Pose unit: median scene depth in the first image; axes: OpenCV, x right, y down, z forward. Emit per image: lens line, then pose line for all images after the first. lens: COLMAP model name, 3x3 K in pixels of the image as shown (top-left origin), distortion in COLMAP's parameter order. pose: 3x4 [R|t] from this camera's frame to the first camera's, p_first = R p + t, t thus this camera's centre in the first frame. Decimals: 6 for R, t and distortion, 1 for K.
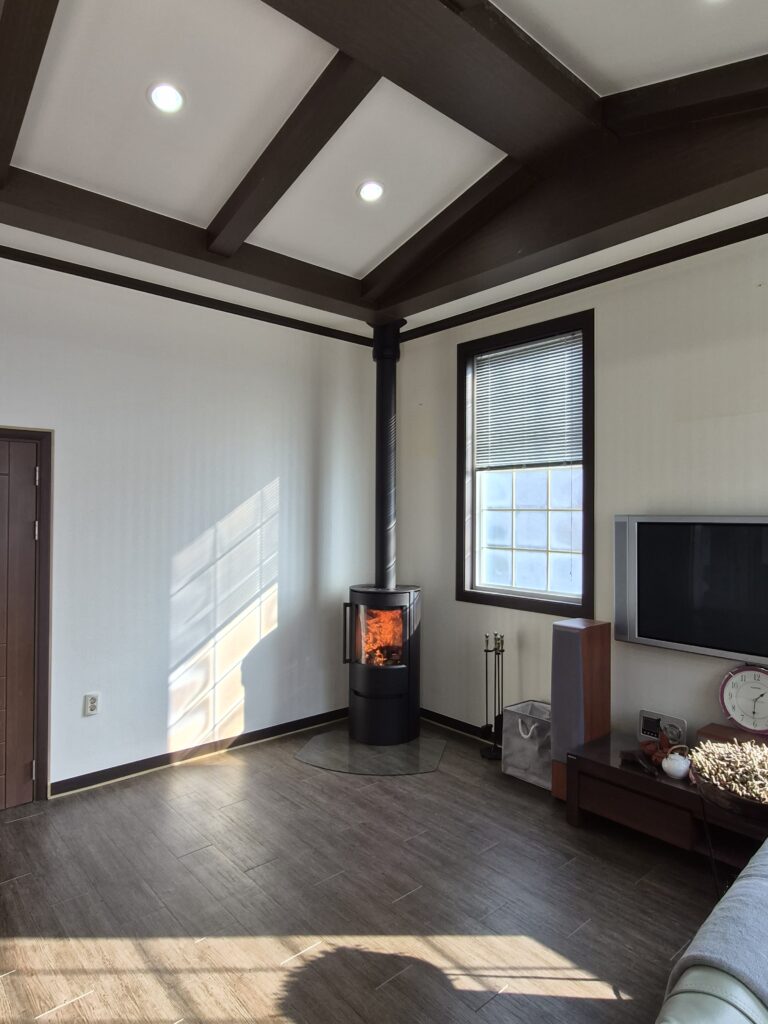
lens RADIAL K [[623.1, 0, 386.2], [0, 623.1, 510.3], [0, 0, 1]] dist [0.038058, 0.000139]
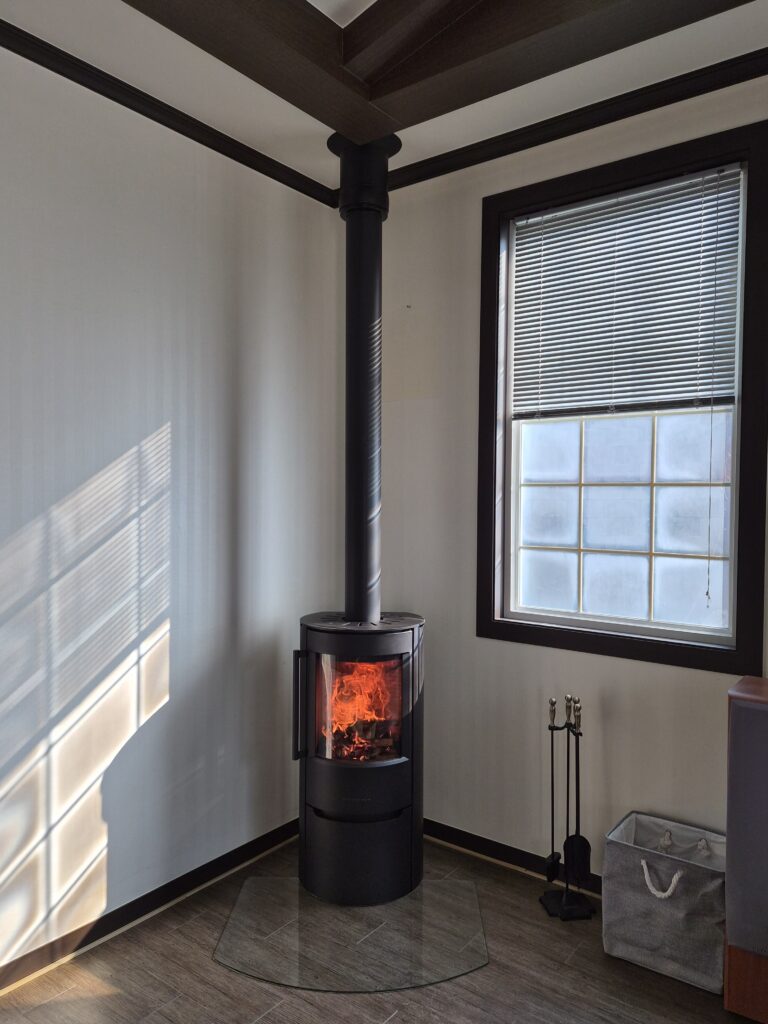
lens RADIAL K [[749.7, 0, 385.0], [0, 749.7, 517.3], [0, 0, 1]] dist [0.112269, -0.098303]
pose [[0.980872, -0.005606, 0.194571, -0.120109], [-0.000970, 0.999432, 0.033687, 0.006258], [-0.194650, -0.033232, 0.980310, 0.330084]]
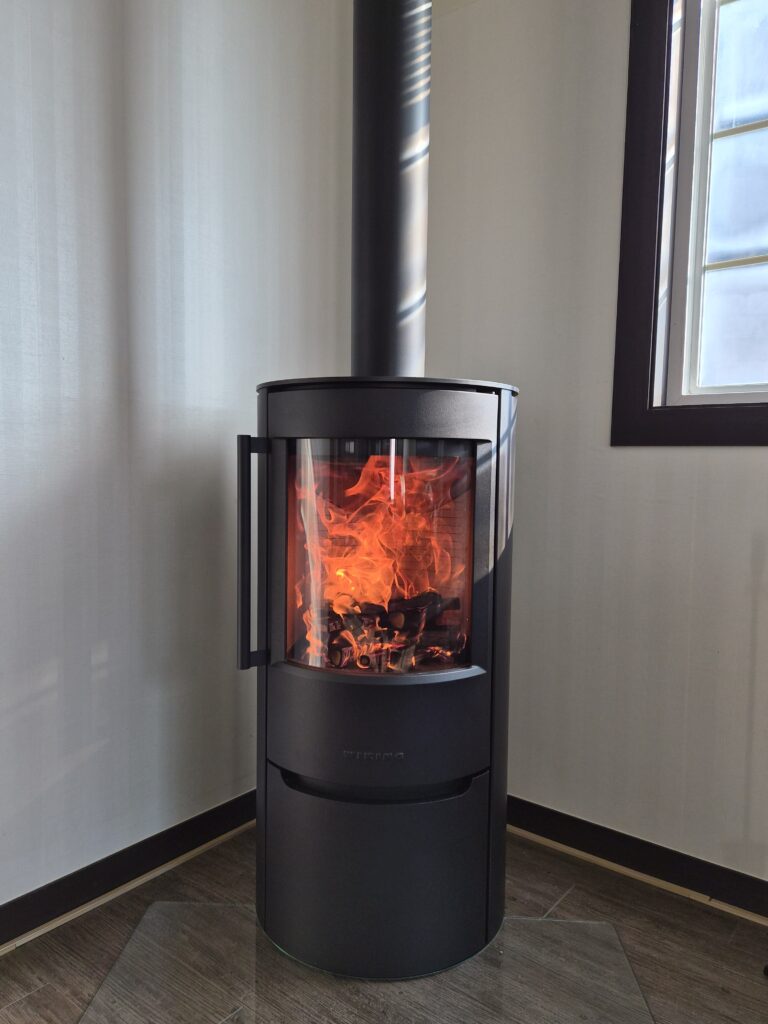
lens RADIAL K [[749.7, 0, 385.0], [0, 749.7, 517.3], [0, 0, 1]] dist [0.112269, -0.098303]
pose [[0.984419, -0.006025, 0.175736, -0.063906], [-0.009342, 0.996209, 0.086489, 0.156190], [-0.175591, -0.086783, 0.980631, 0.691926]]
